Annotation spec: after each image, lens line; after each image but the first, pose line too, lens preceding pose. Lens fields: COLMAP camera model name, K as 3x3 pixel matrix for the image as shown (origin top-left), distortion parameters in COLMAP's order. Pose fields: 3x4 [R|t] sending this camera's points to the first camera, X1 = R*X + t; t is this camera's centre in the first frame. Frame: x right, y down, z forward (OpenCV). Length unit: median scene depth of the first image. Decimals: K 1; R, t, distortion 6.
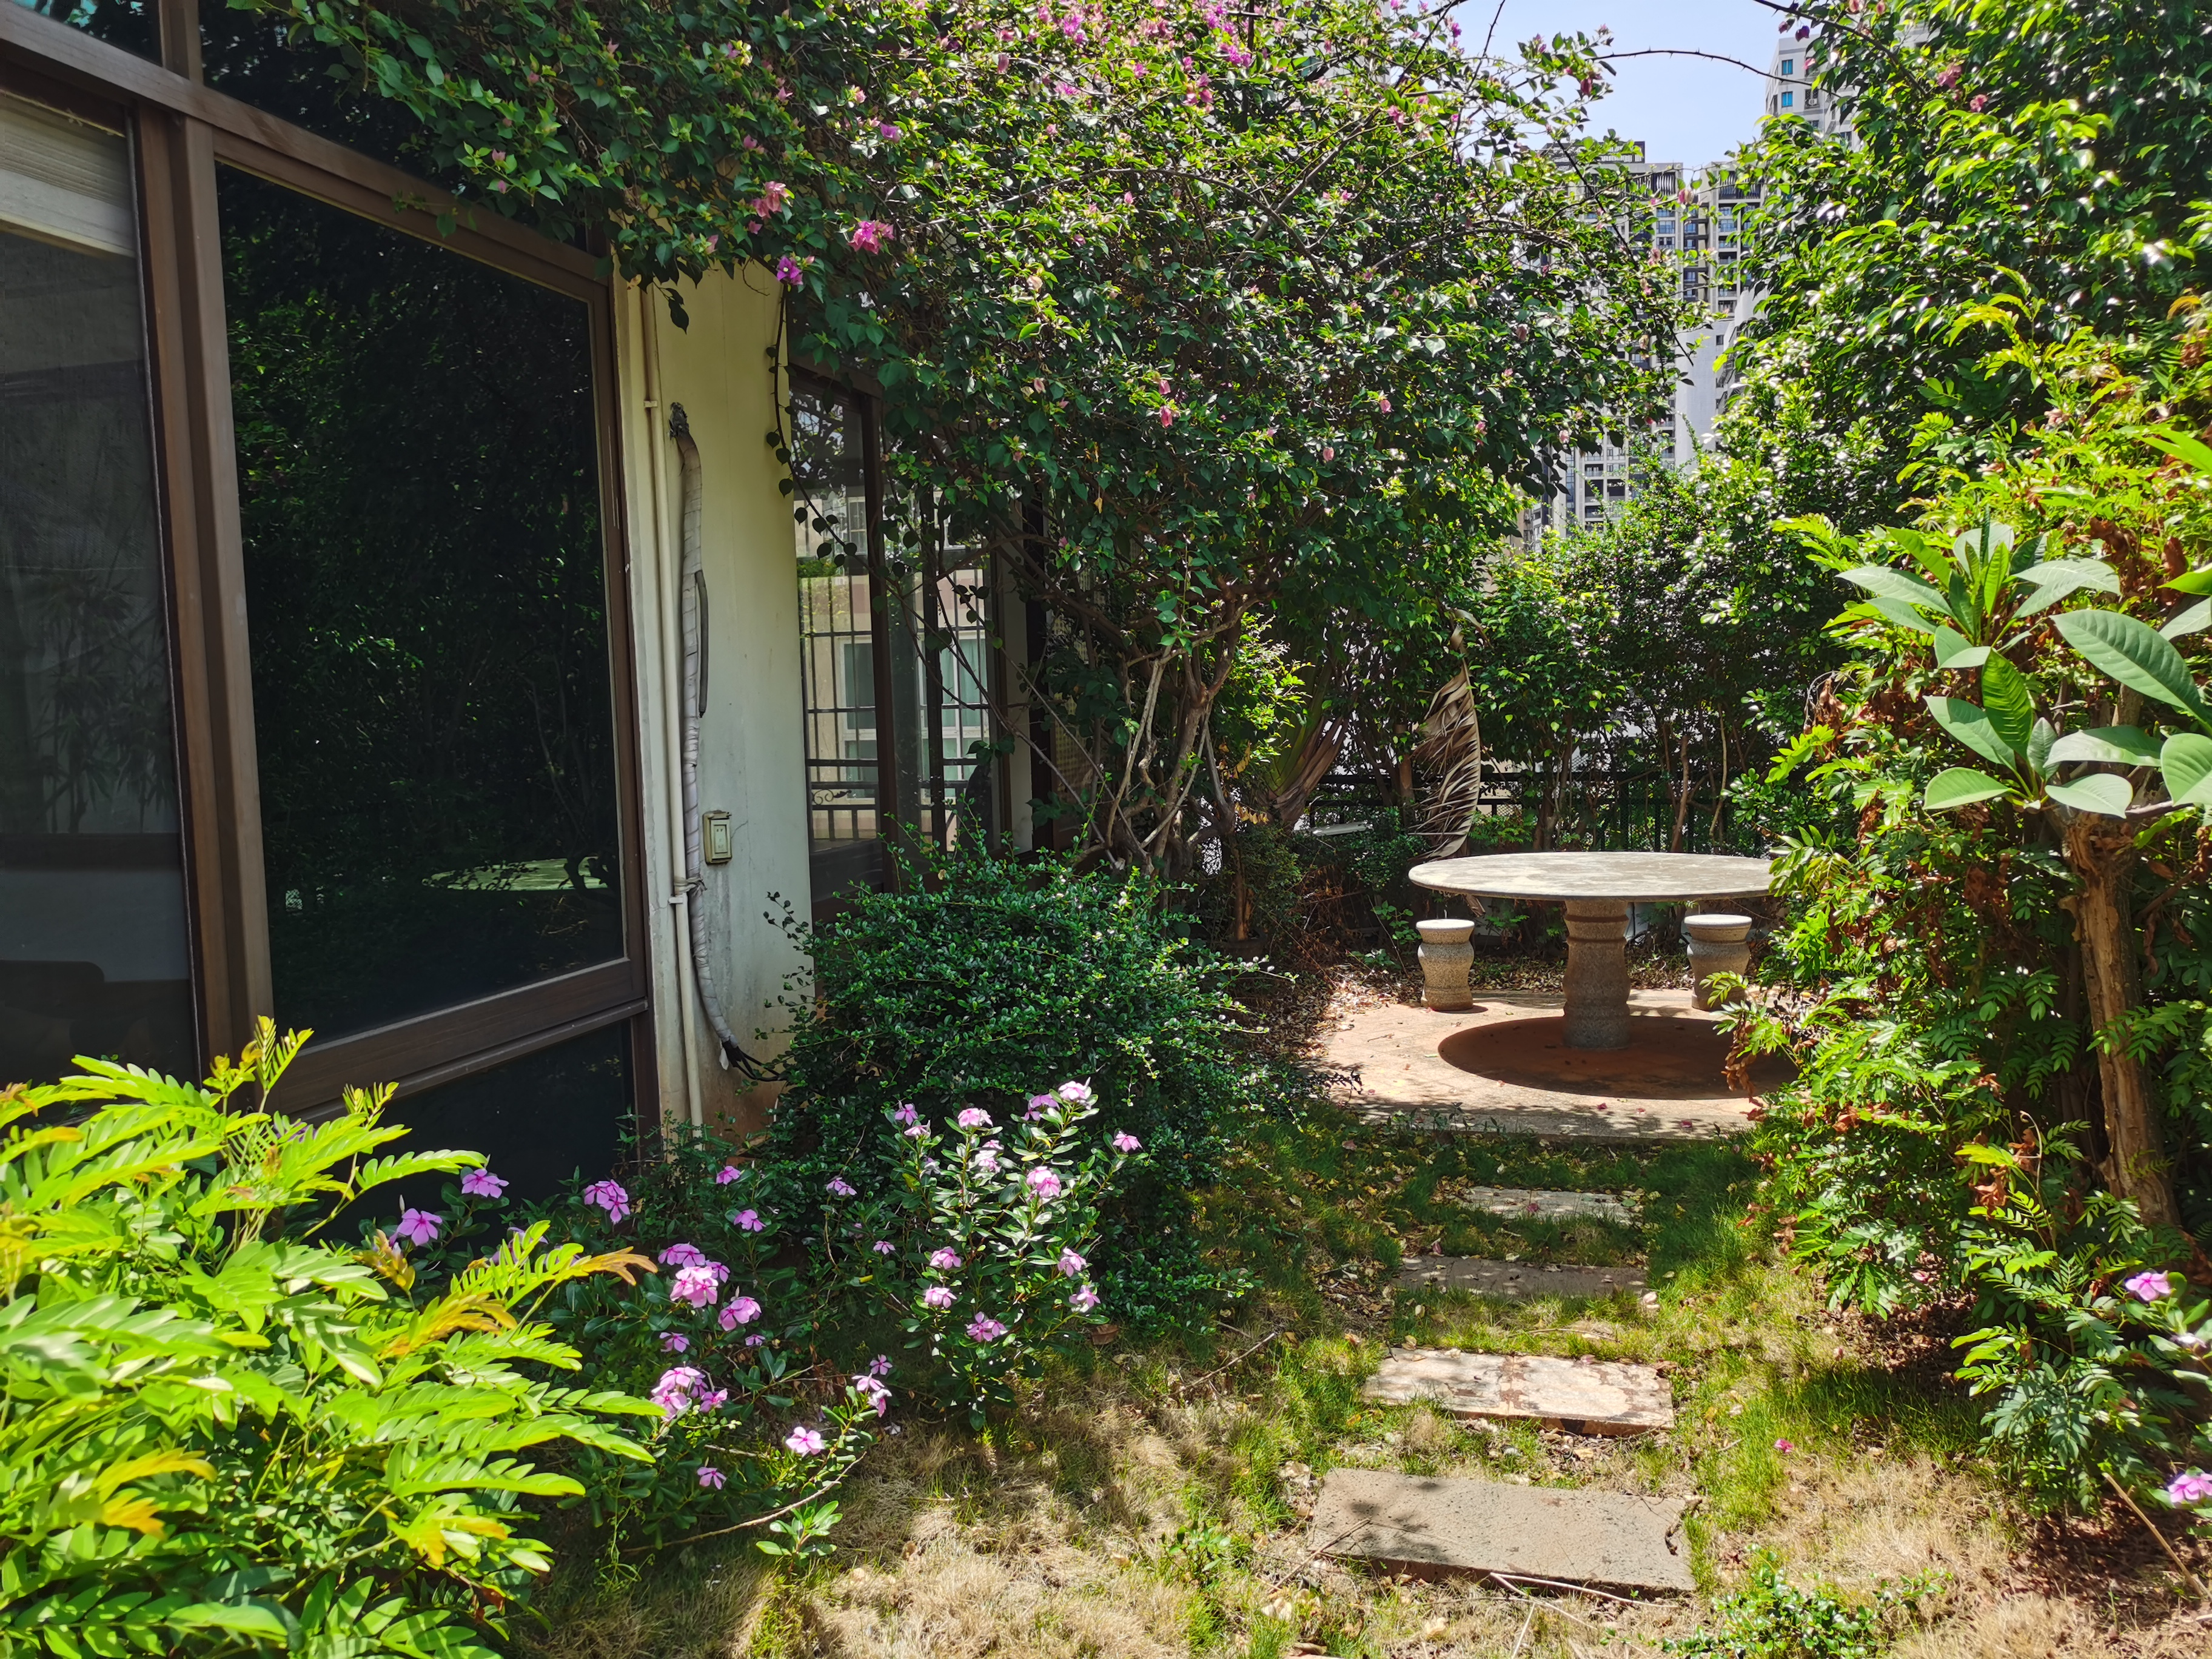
lens RADIAL K [[1733.8, 0, 1102.7], [0, 1733.8, 837.9], [0, 0, 1]] dist [0.035868, -0.013098]
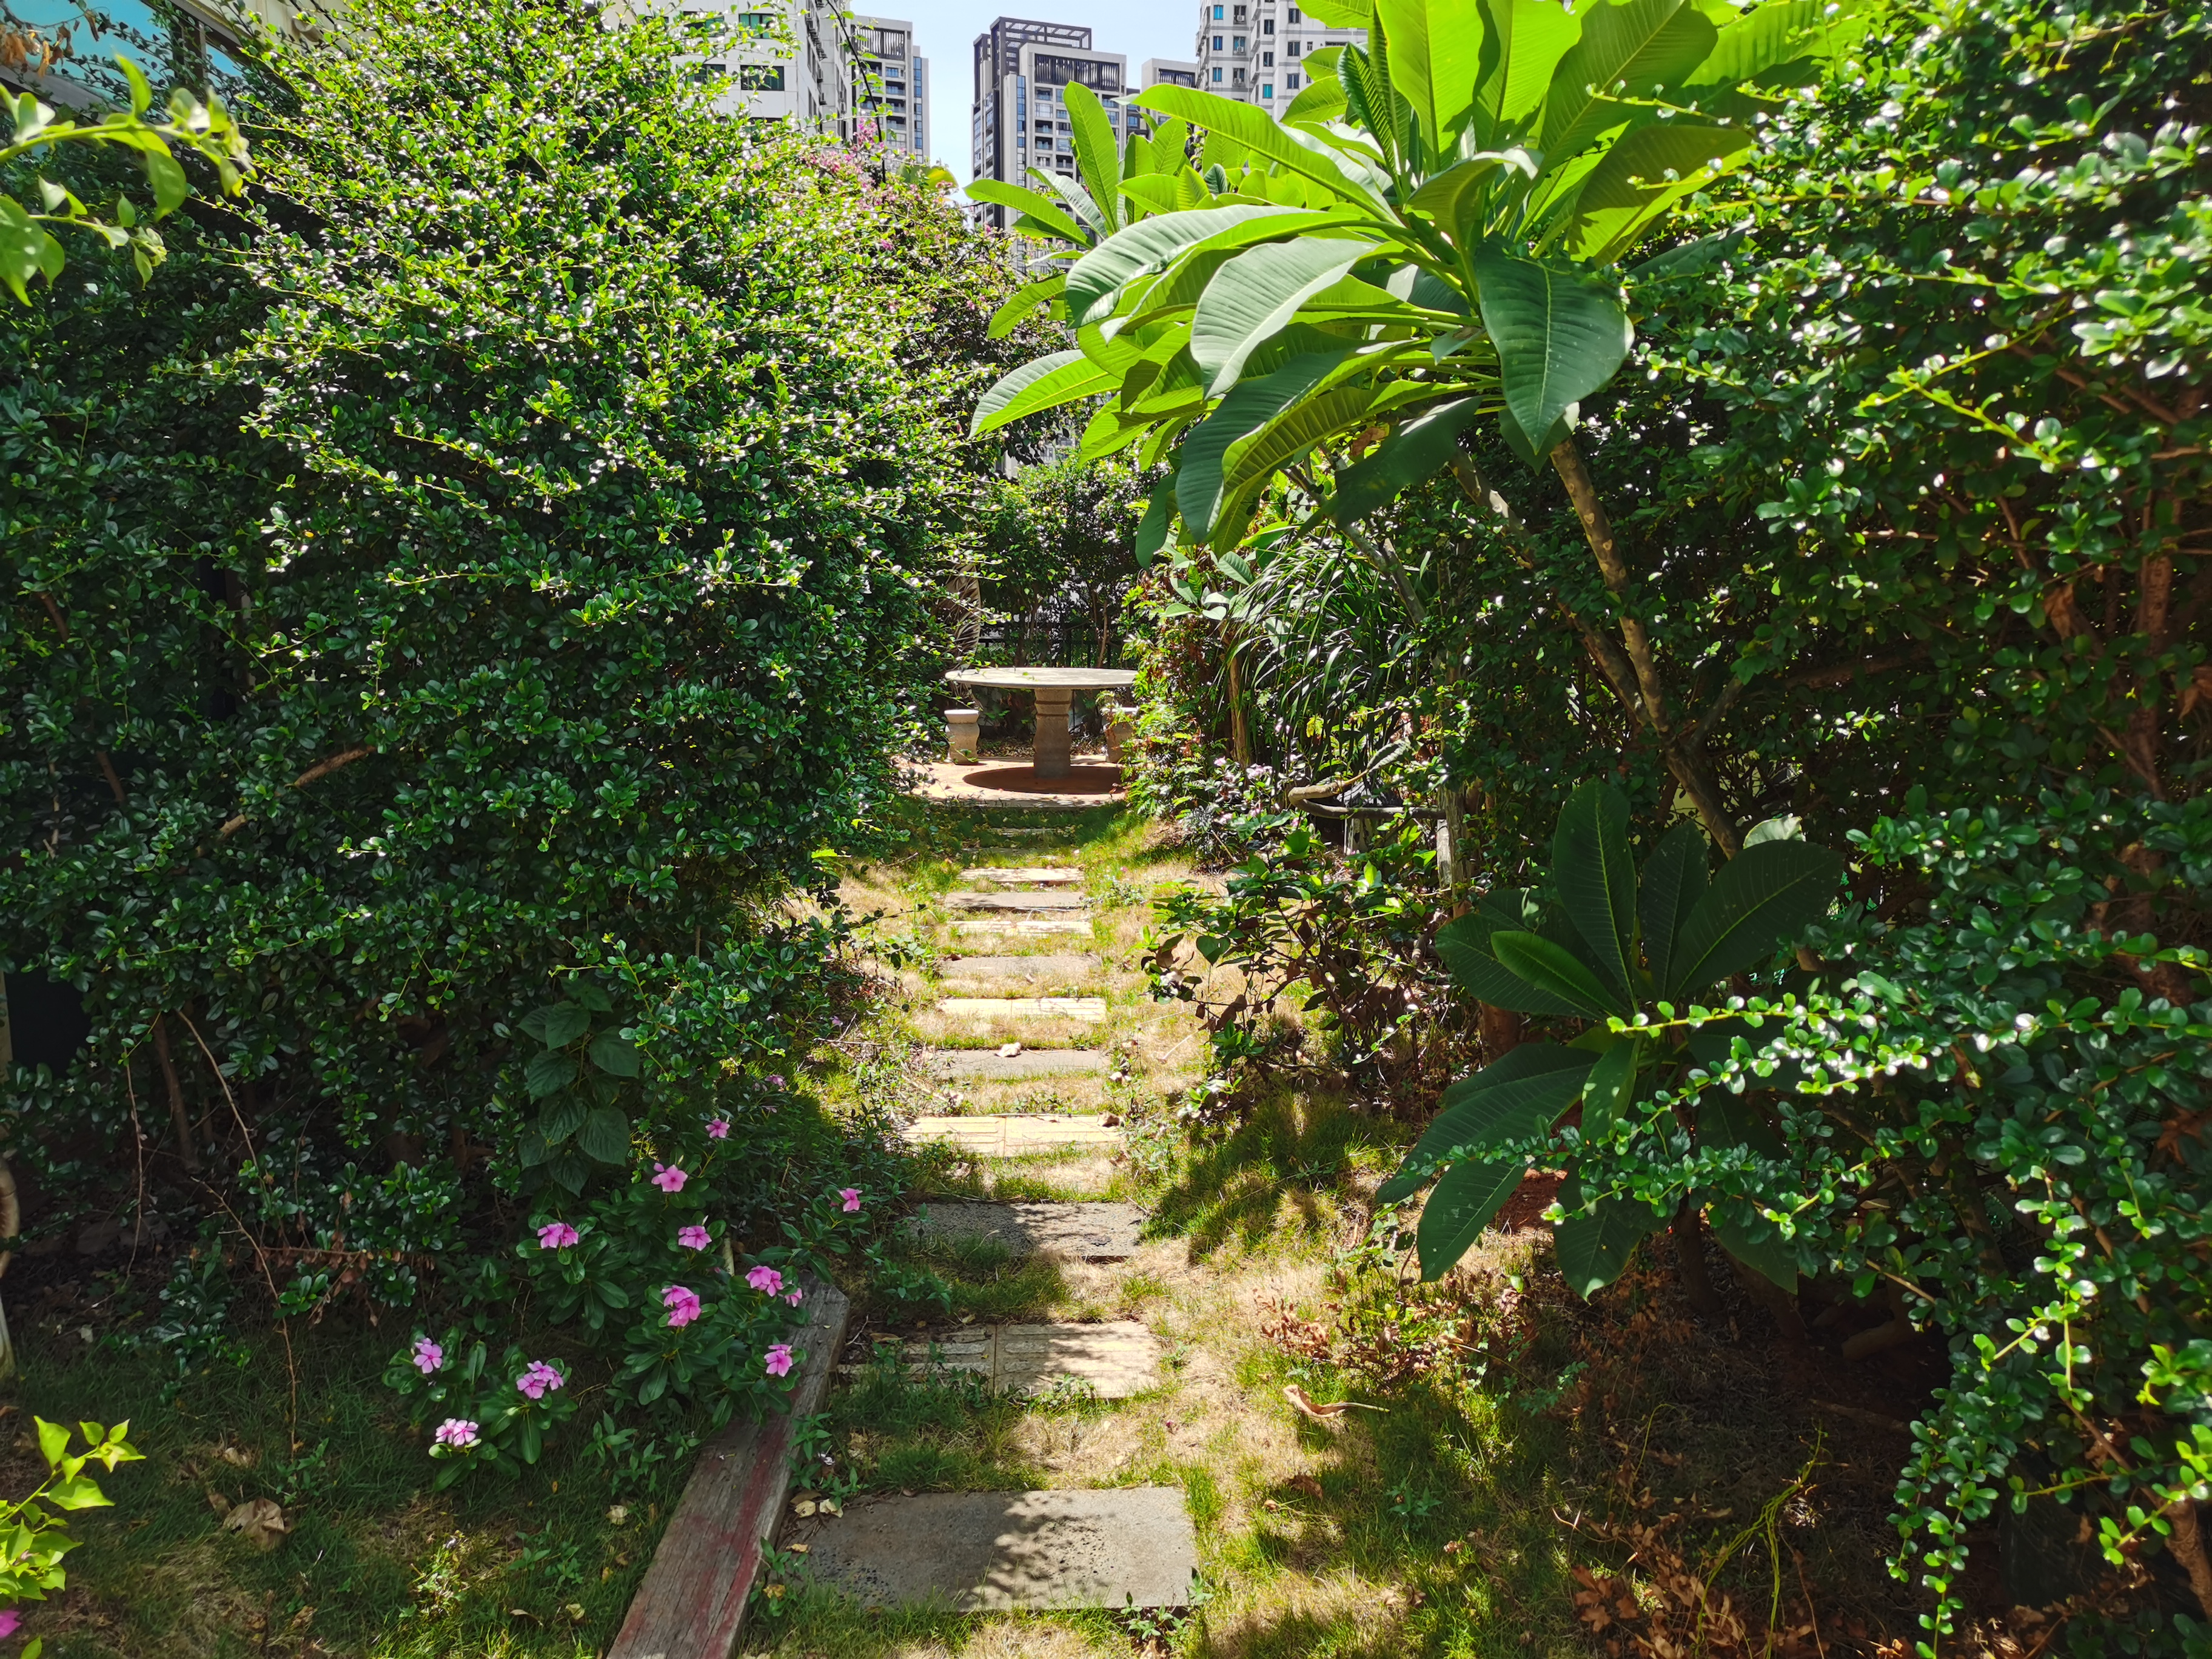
lens RADIAL K [[1733.8, 0, 1110.6], [0, 1733.8, 830.1], [0, 0, 1]] dist [0.035868, -0.013098]
pose [[0.950295, -0.008846, 0.311224, -0.232658], [-0.013294, 0.997532, 0.068947, 0.062130], [-0.311066, -0.069657, 0.947832, -0.774368]]
